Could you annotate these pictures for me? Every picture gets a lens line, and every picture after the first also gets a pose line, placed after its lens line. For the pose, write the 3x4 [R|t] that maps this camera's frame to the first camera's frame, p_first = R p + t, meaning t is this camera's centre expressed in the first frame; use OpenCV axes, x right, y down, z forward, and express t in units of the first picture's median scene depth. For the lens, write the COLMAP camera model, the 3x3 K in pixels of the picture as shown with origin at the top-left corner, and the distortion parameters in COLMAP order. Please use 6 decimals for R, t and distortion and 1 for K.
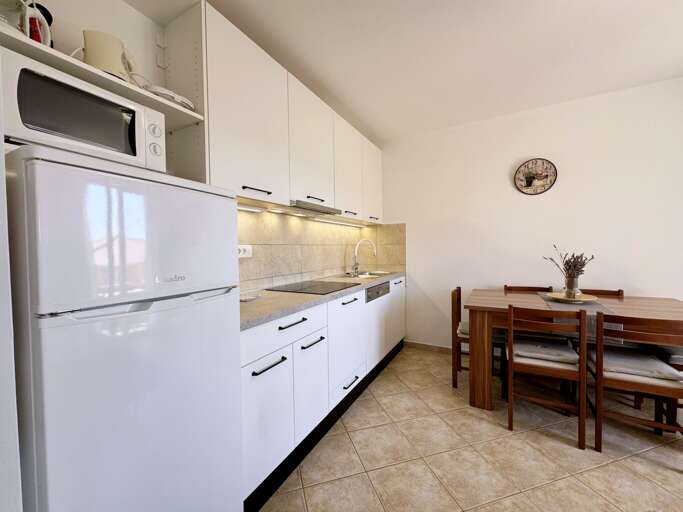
lens RADIAL K [[273.7, 0, 341.5], [0, 273.7, 256.0], [0, 0, 1]] dist [0.001137, 0.000574]
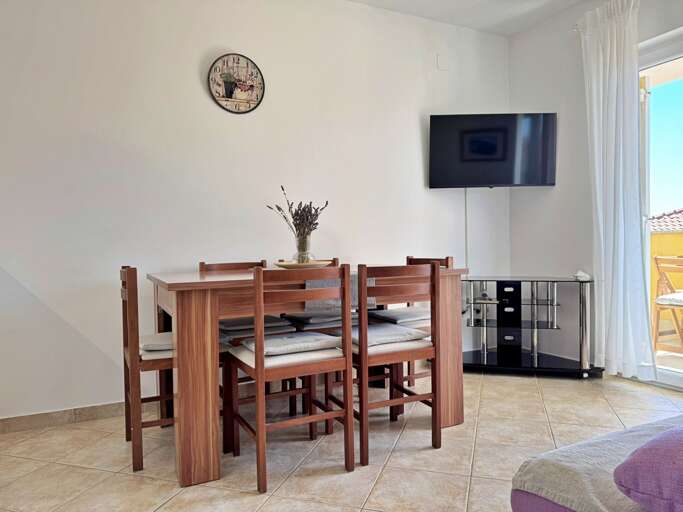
lens RADIAL K [[491.0, 0, 341.5], [0, 491.0, 256.0], [0, 0, 1]] dist [0.041800, -0.002786]
pose [[0.561795, -0.005367, 0.827259, -0.106667], [0.024040, 0.999663, -0.009840, 0.149379], [-0.826927, 0.025415, 0.561734, 0.256995]]
